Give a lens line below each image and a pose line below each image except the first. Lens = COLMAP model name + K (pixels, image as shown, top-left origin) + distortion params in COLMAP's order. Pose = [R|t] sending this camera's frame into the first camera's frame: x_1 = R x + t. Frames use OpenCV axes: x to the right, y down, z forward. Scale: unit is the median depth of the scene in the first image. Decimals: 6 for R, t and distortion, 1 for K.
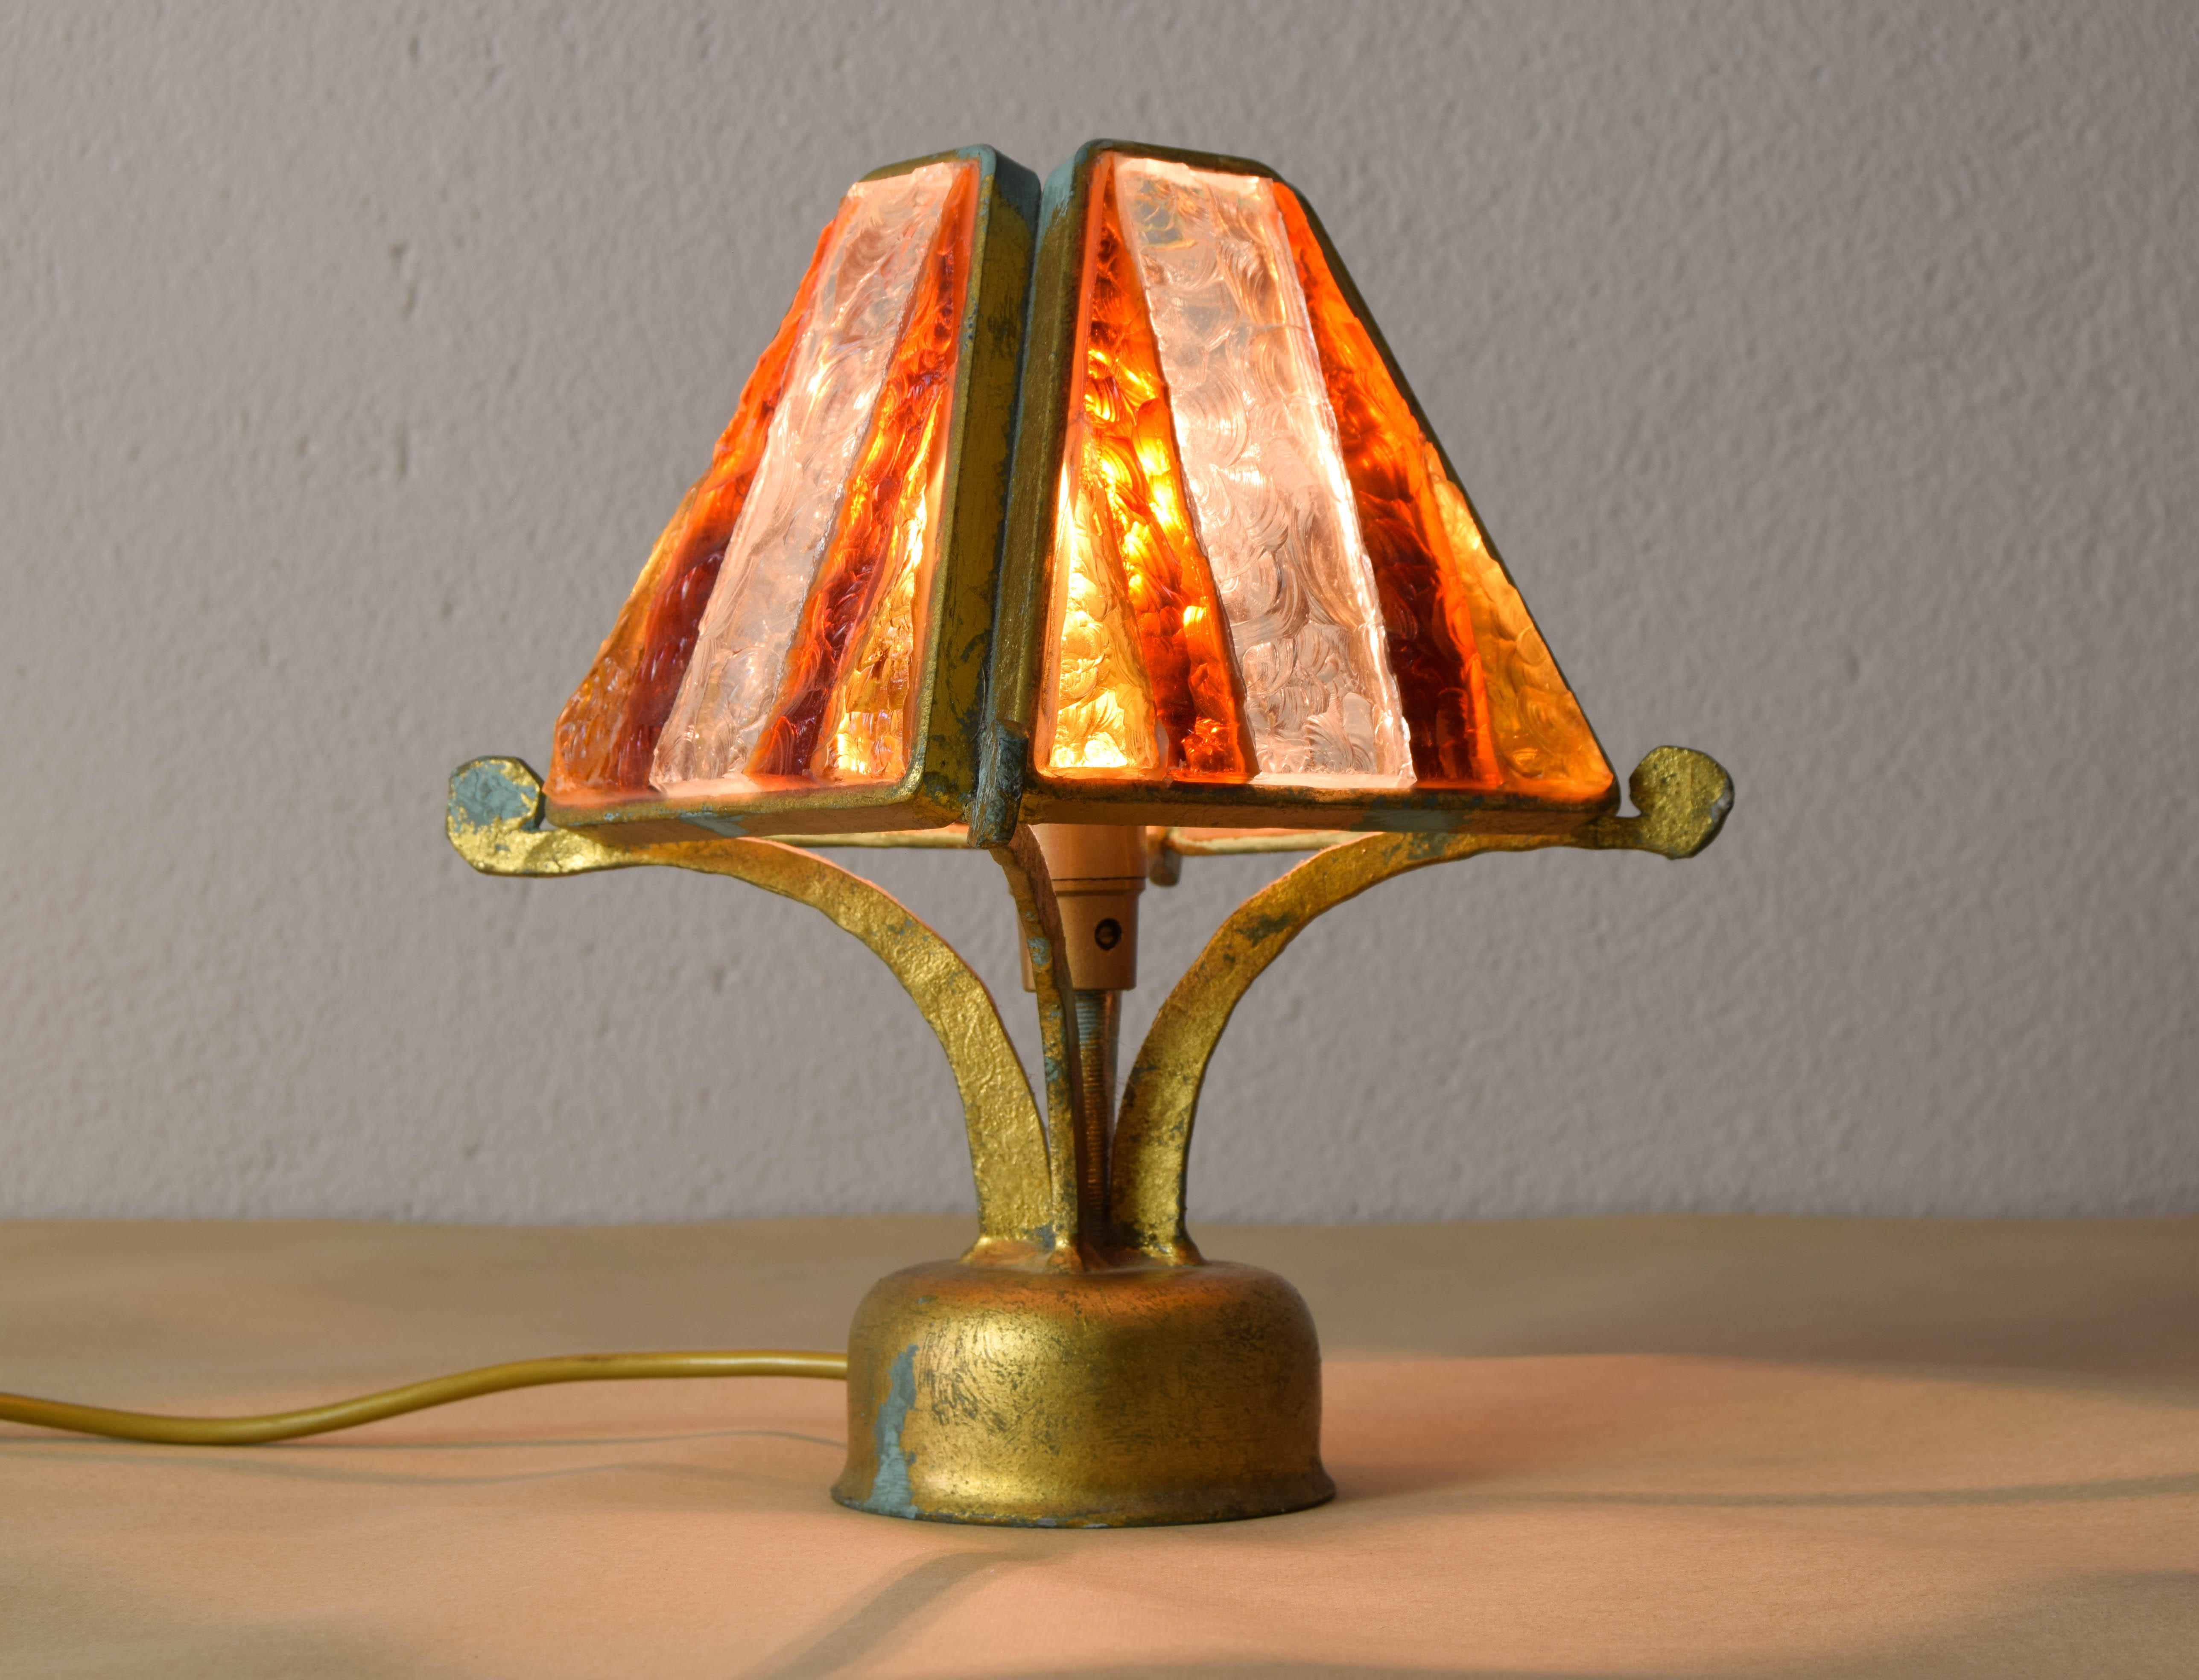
lens RADIAL K [[4397.2, 0, 1037.5], [0, 4397.2, 732.7], [0, 0, 1]] dist [-0.032195, 0.000000]
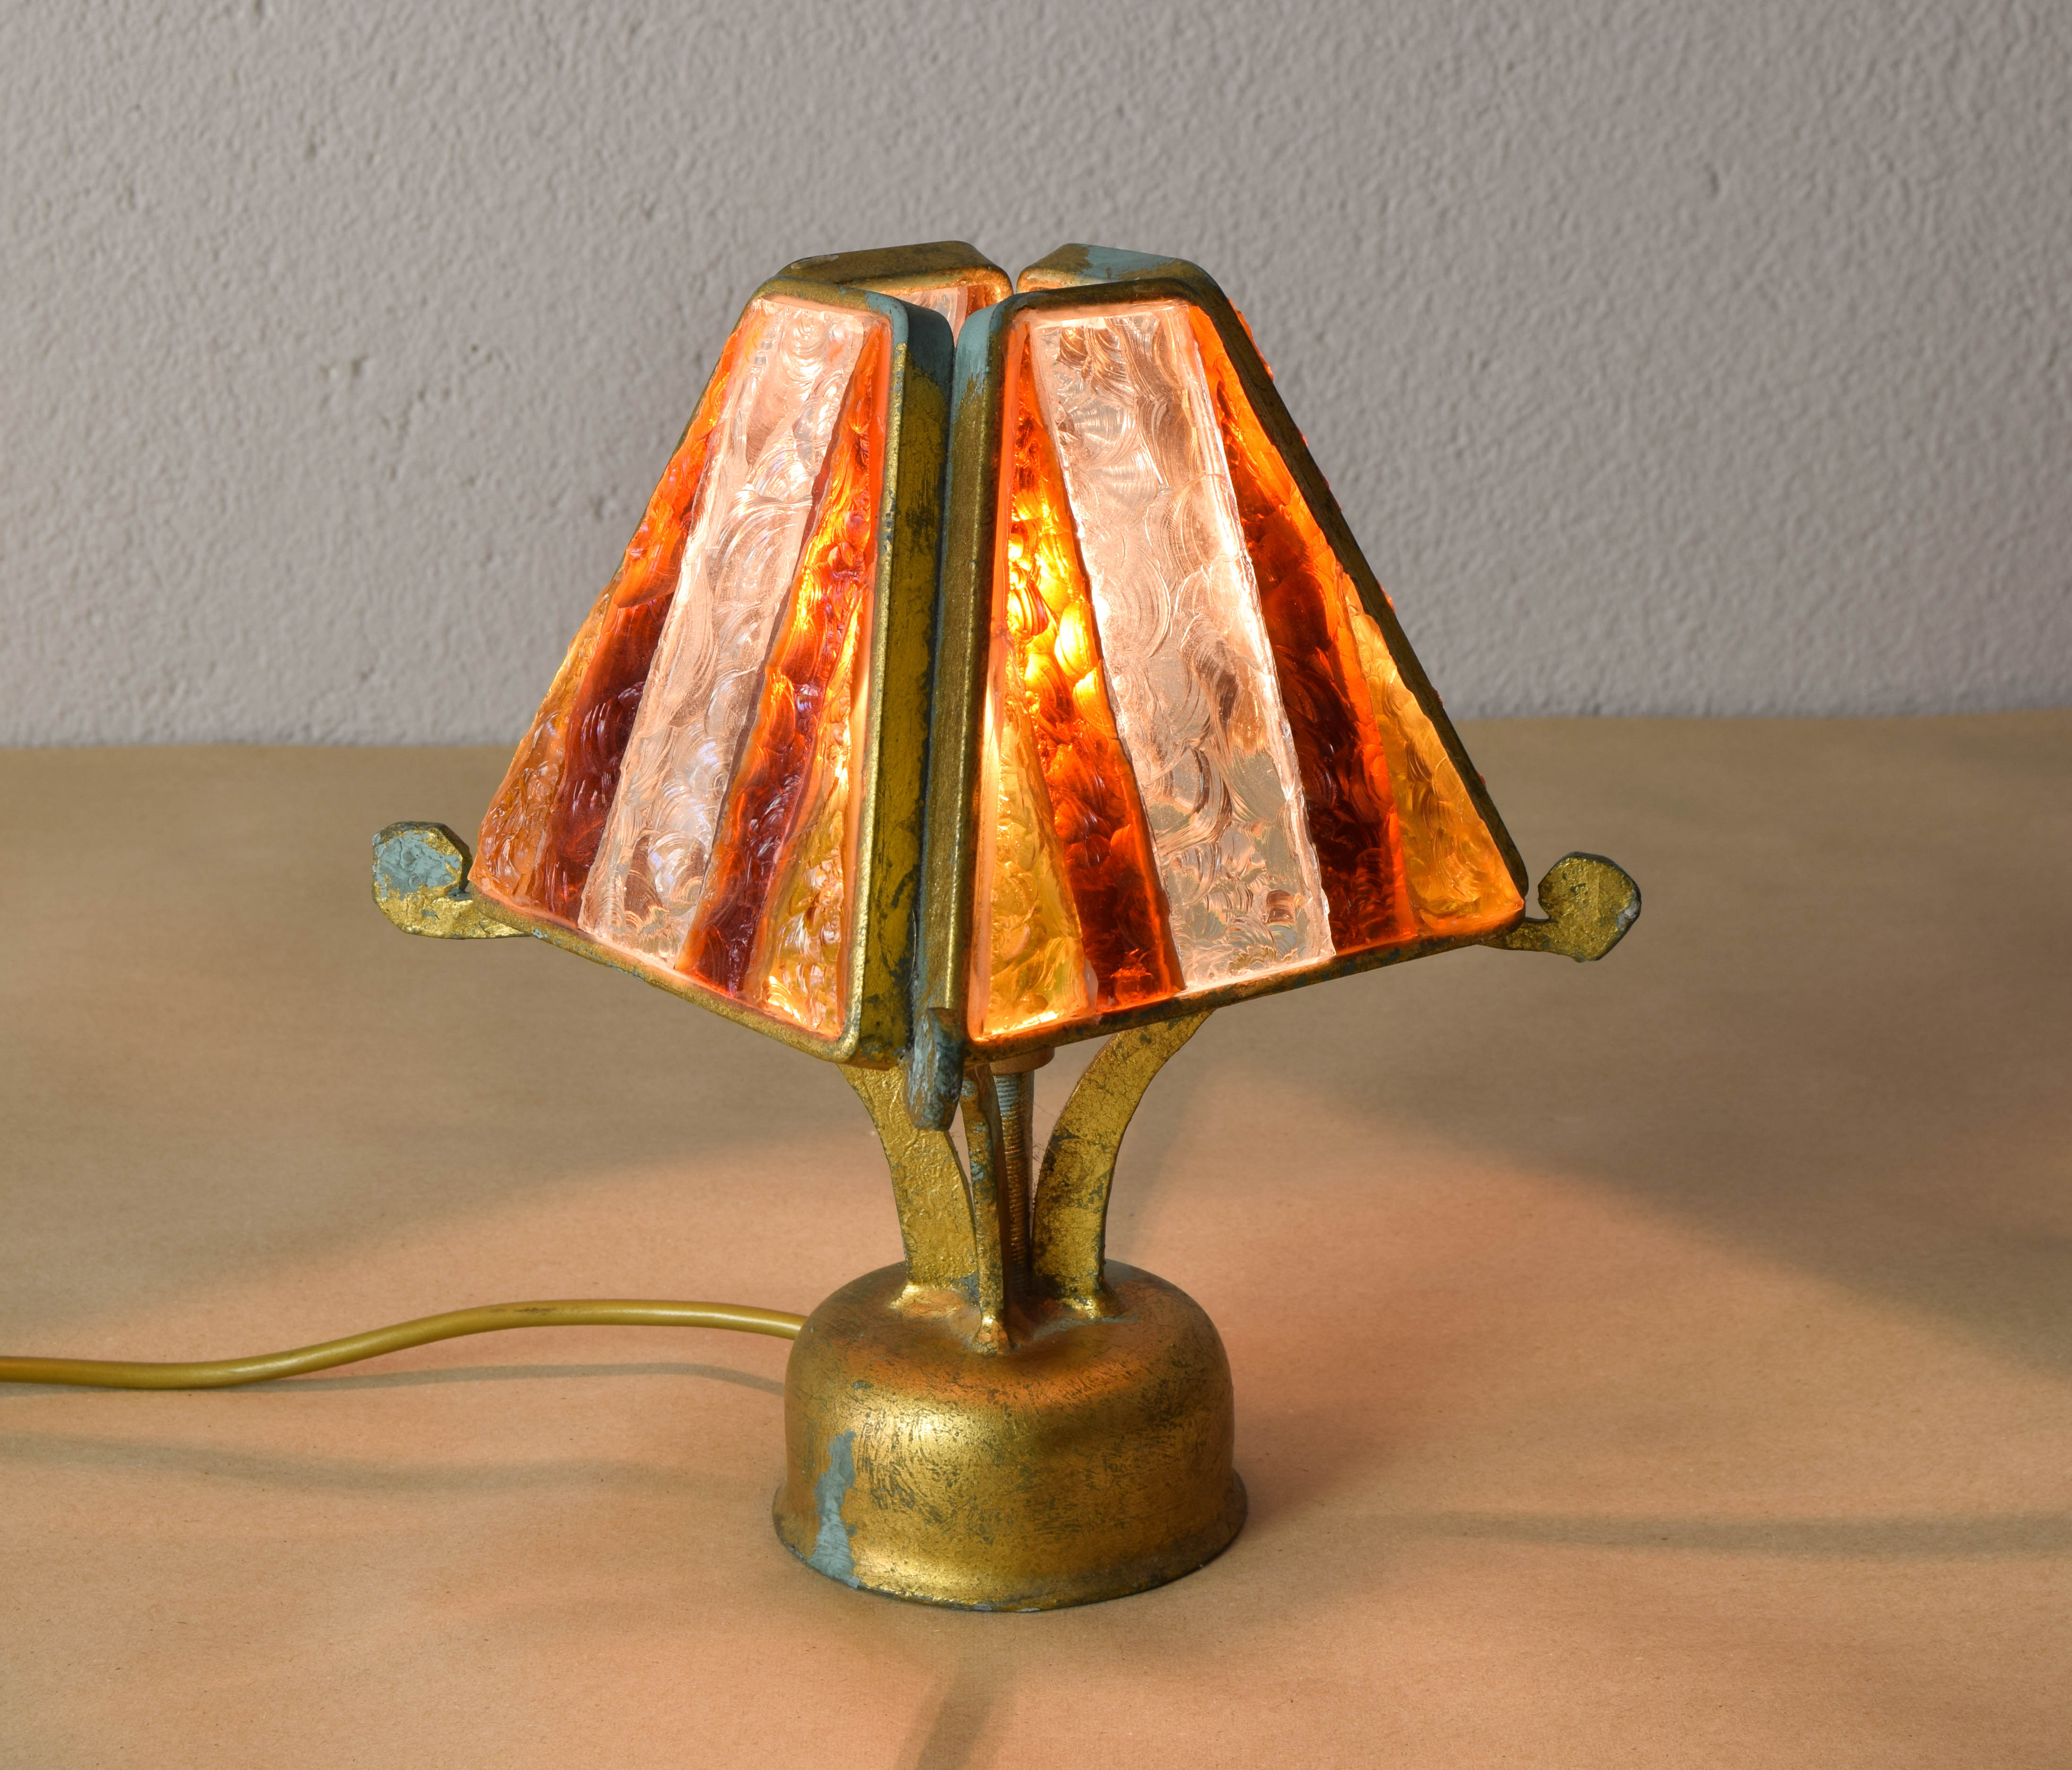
lens RADIAL K [[4229.3, 0, 927.1], [0, 4229.3, 625.2], [0, 0, 1]] dist [-0.037073, 0.000000]
pose [[0.999608, -0.022822, 0.016246, -0.012776], [0.017481, 0.961325, 0.274860, -0.187362], [-0.021890, -0.274468, 0.961347, 0.045370]]
